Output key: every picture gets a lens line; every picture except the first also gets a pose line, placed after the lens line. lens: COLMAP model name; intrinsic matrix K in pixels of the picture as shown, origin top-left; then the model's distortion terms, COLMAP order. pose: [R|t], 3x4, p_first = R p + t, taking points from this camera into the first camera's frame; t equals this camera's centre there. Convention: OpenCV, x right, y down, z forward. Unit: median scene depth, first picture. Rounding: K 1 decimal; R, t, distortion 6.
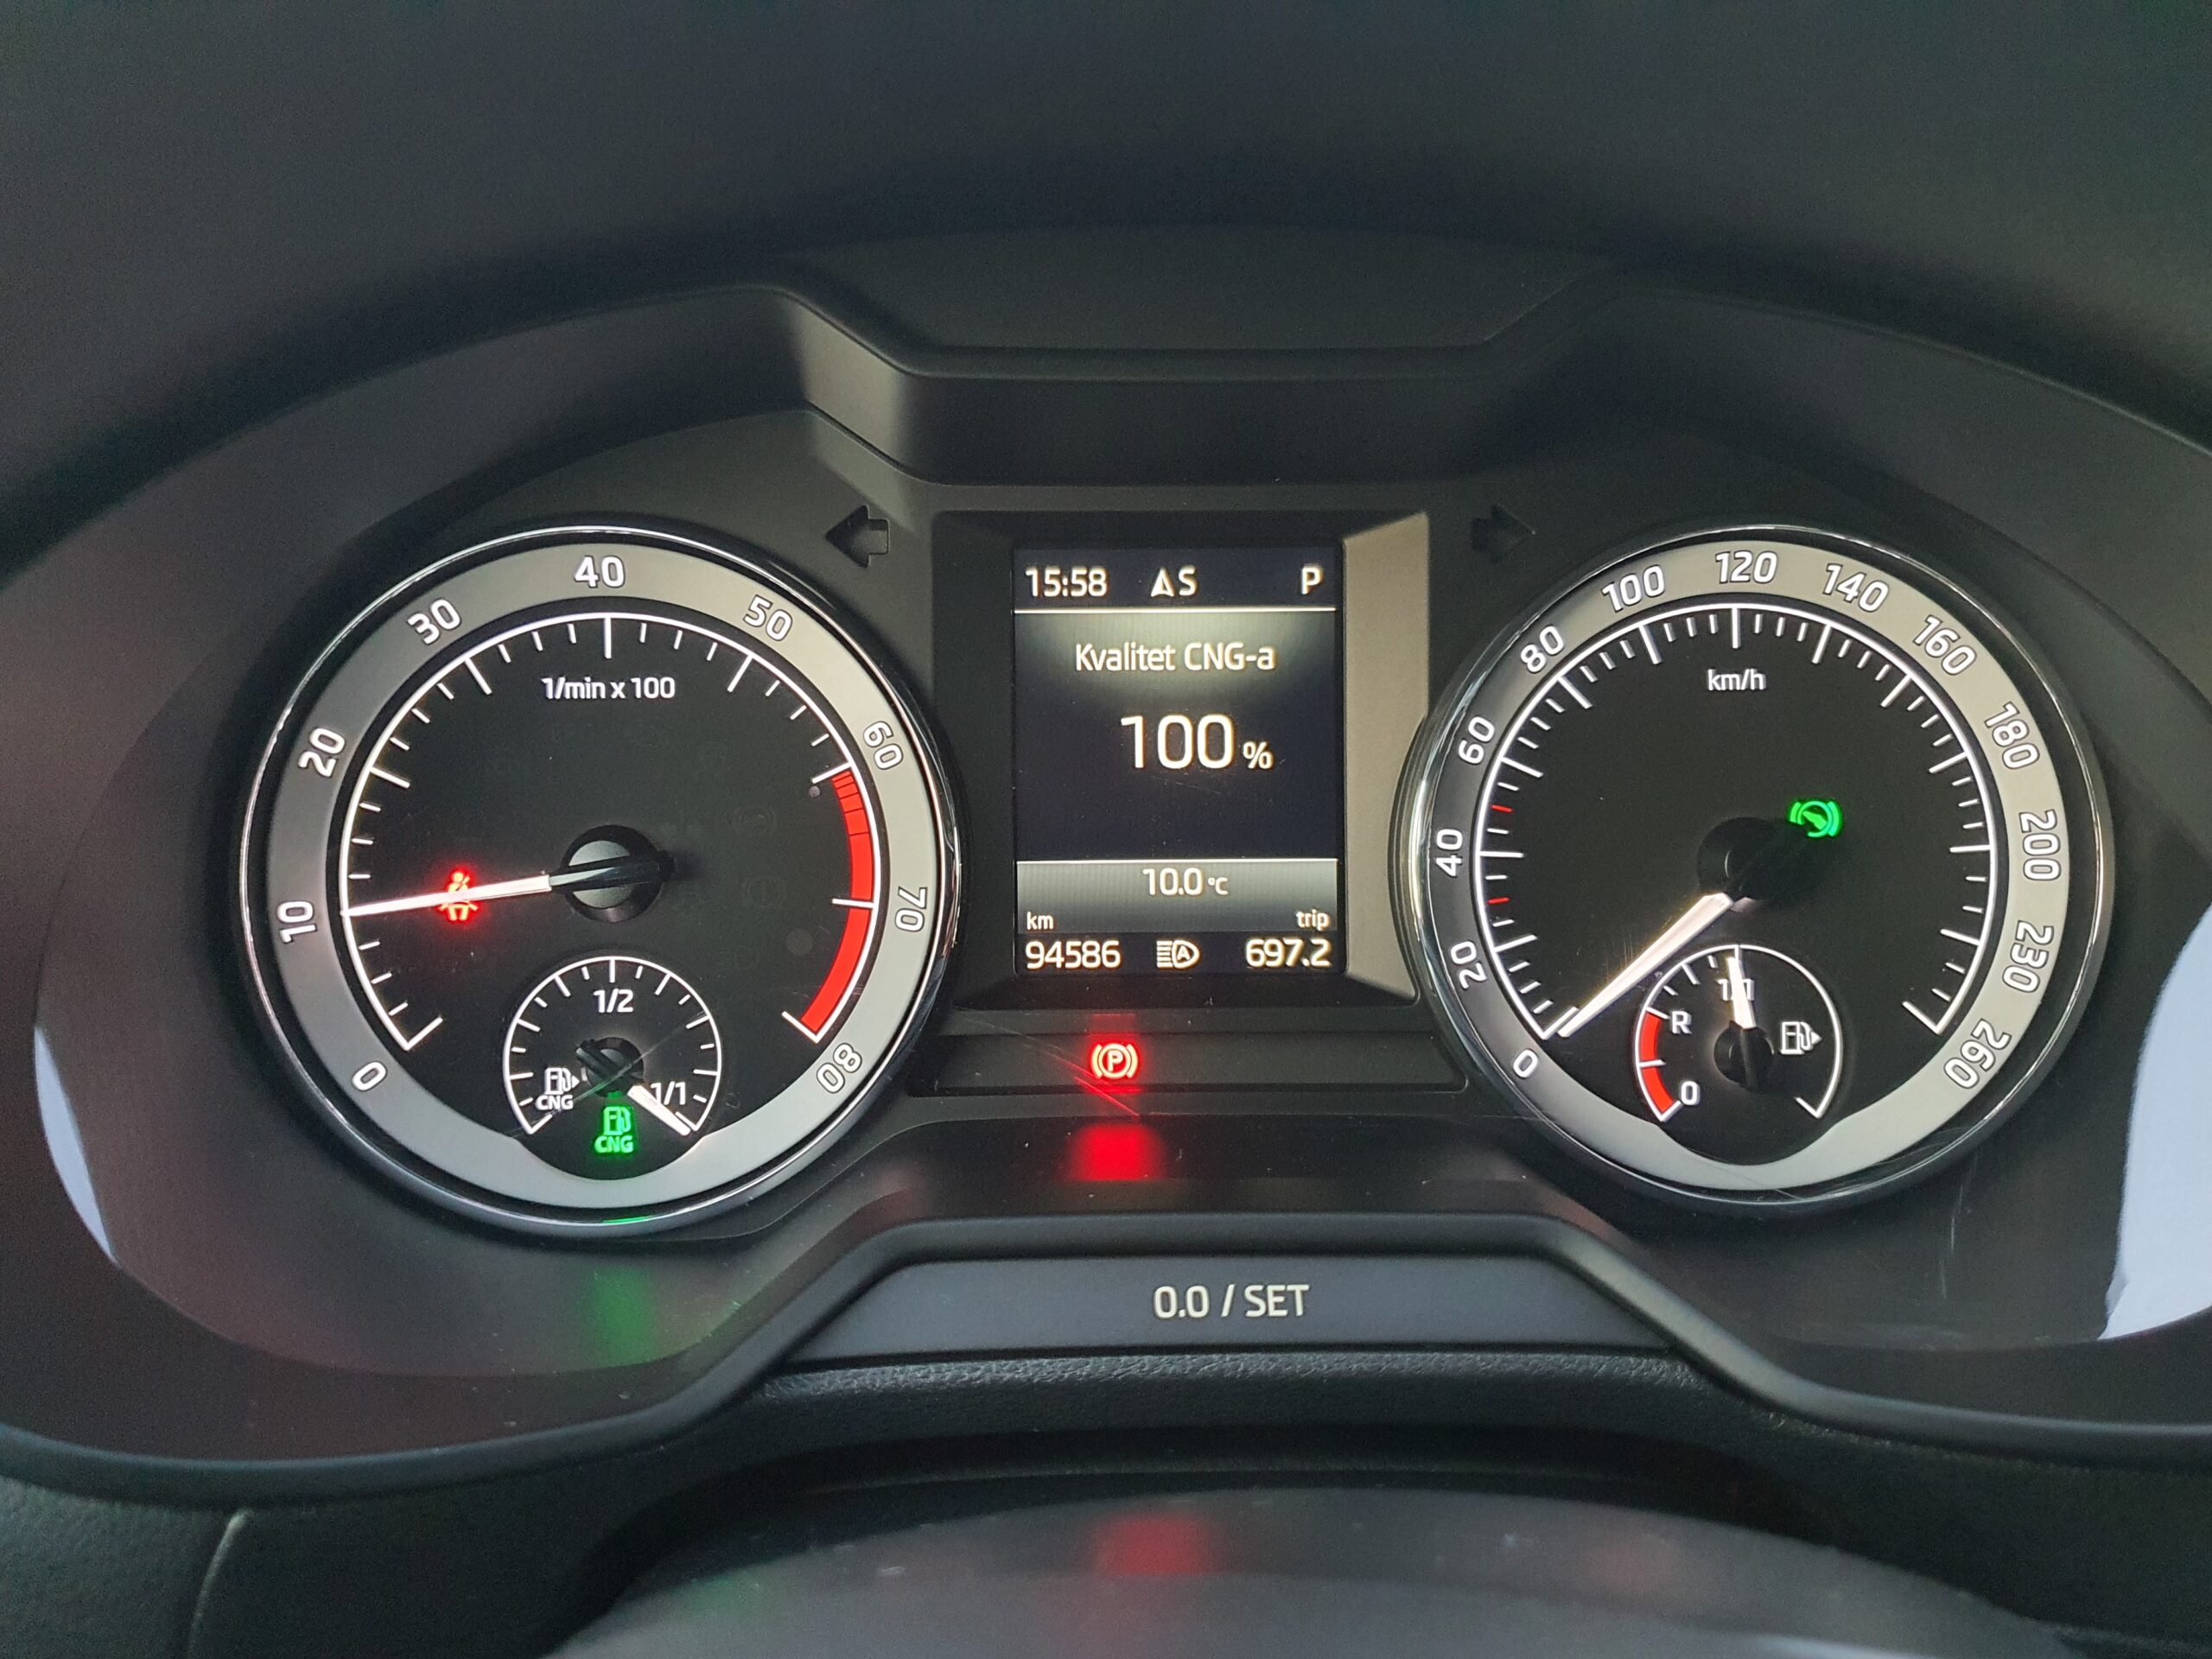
lens RADIAL K [[1640.5, 0, 1106.0], [0, 1640.5, 829.5], [0, 0, 1]] dist [0.041308, -0.212263]
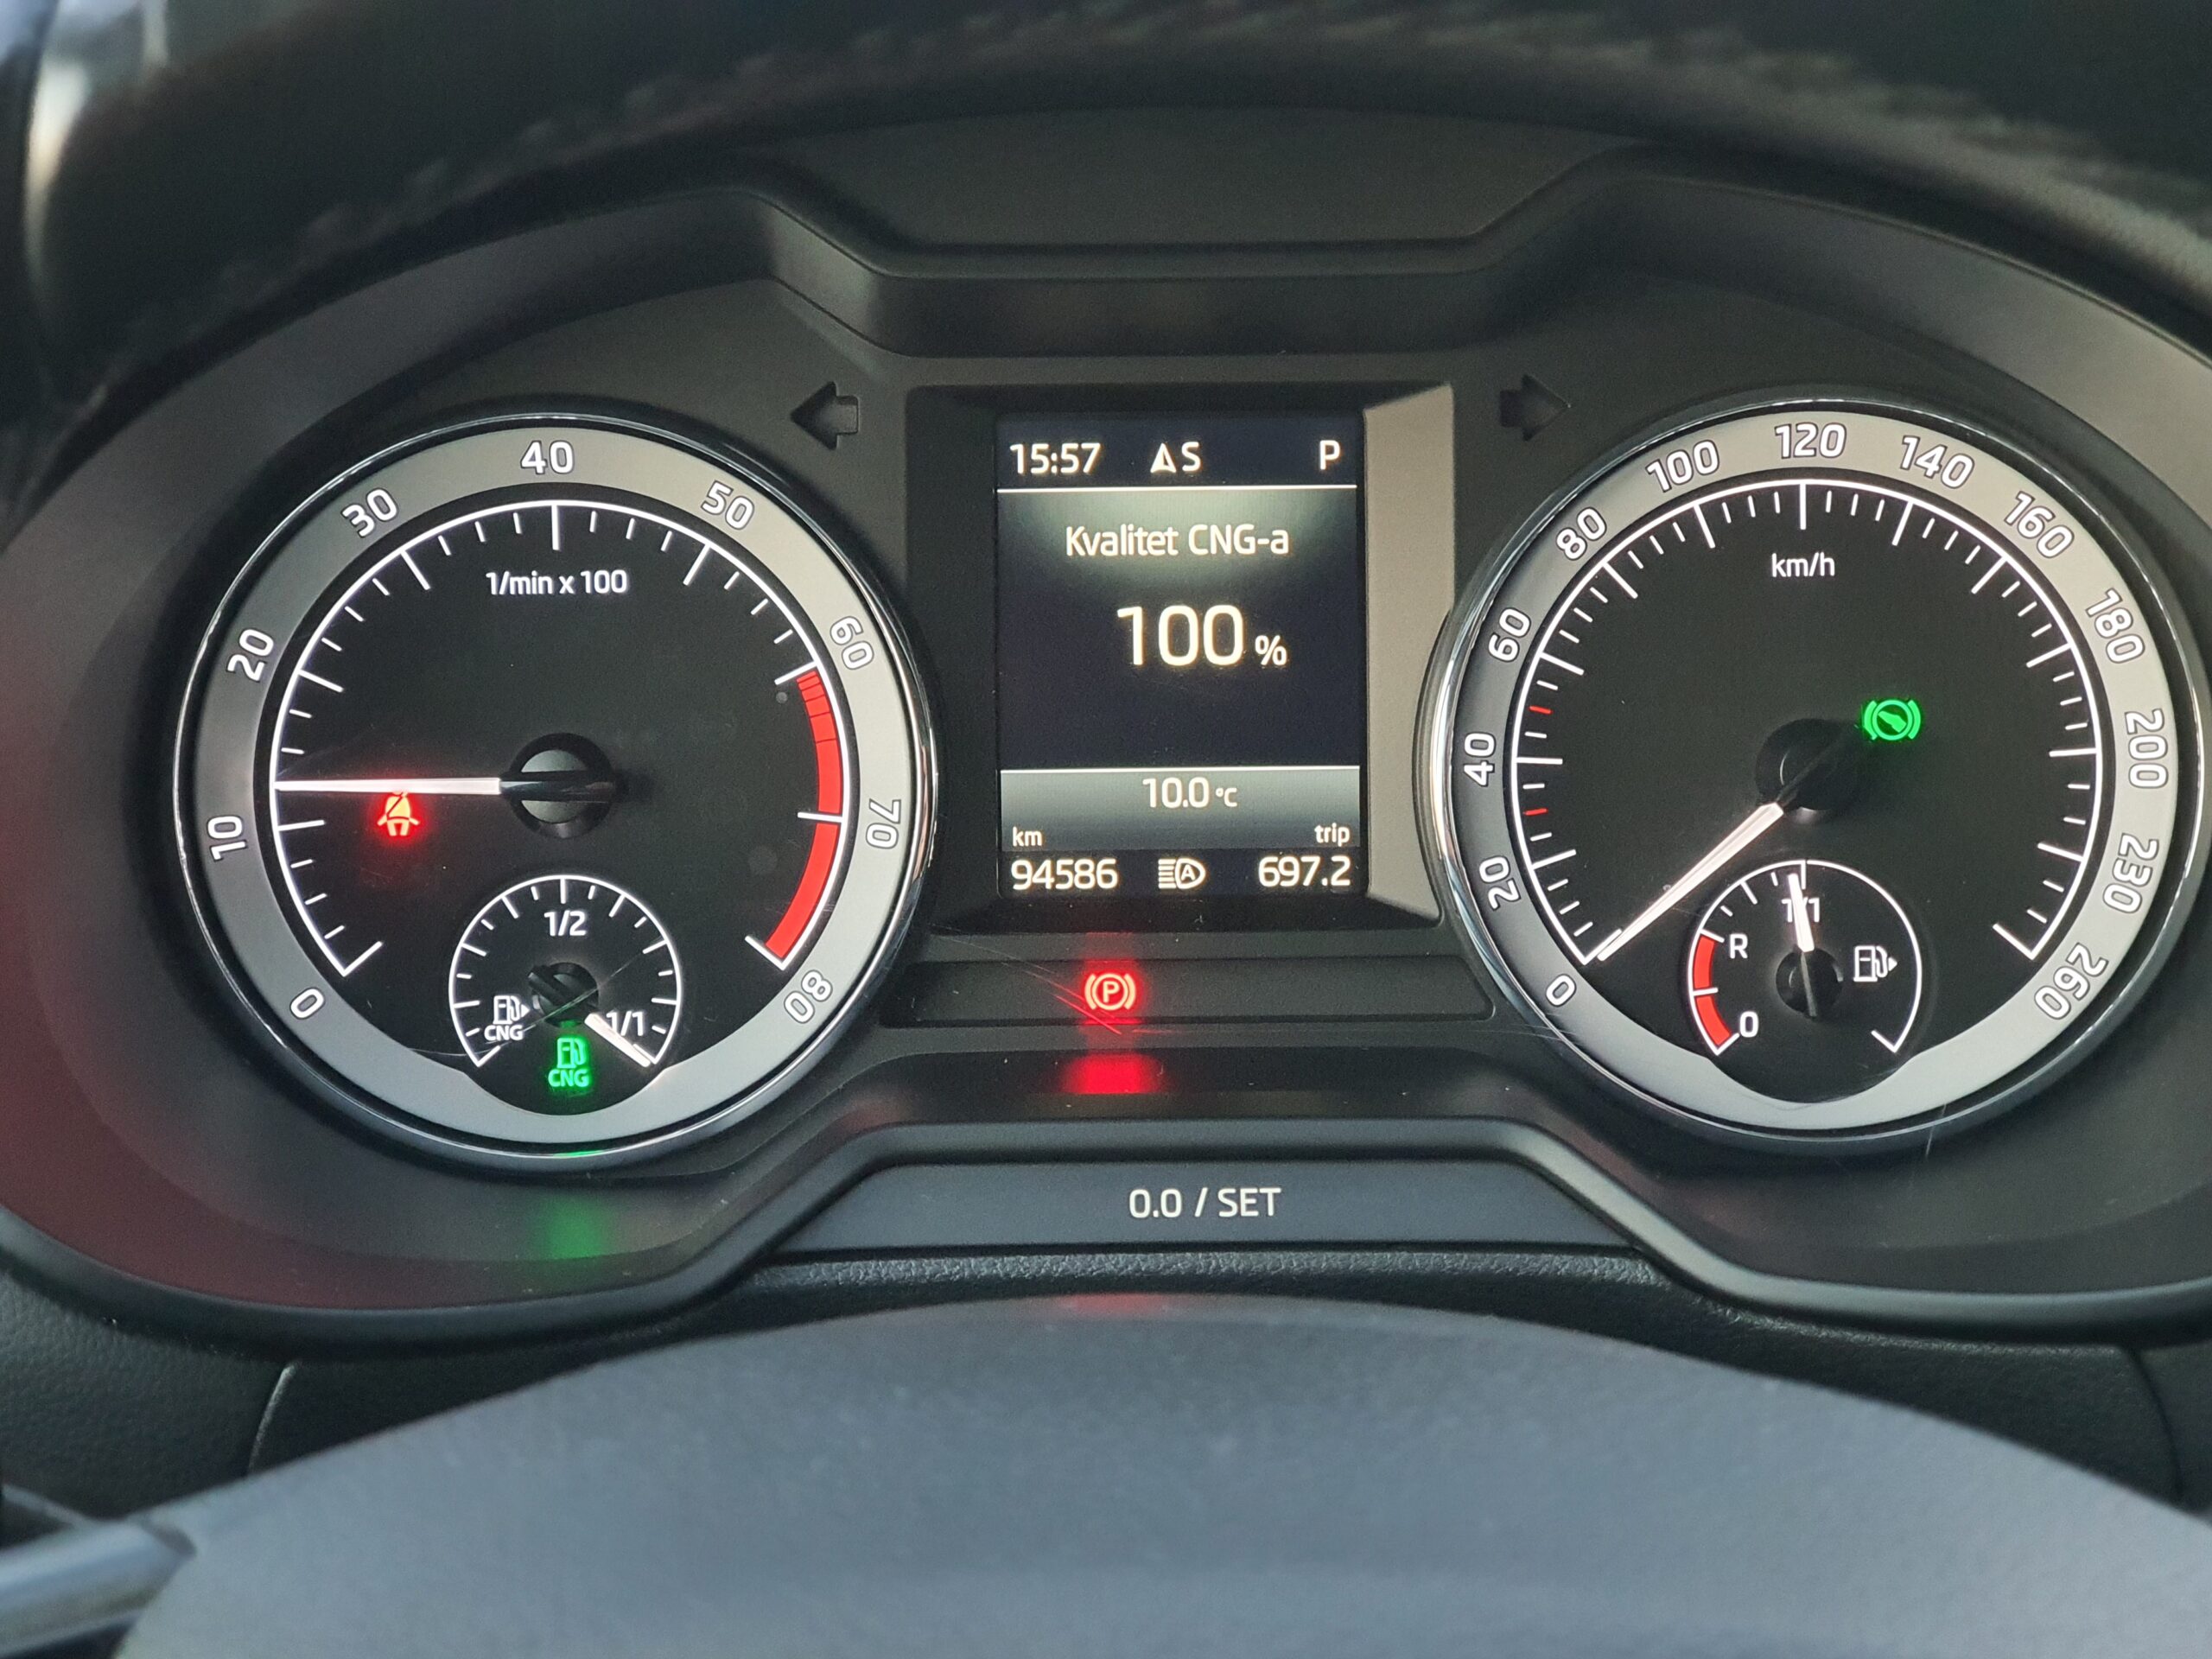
lens RADIAL K [[3359.4, 0, 1155.8], [0, 3359.4, 710.2], [0, 0, 1]] dist [-0.305440, 2.180629]
pose [[0.999628, -0.003701, -0.027007, 0.080532], [0.003935, 0.999955, 0.008623, -0.029410], [0.026973, -0.008726, 0.999598, -0.839509]]
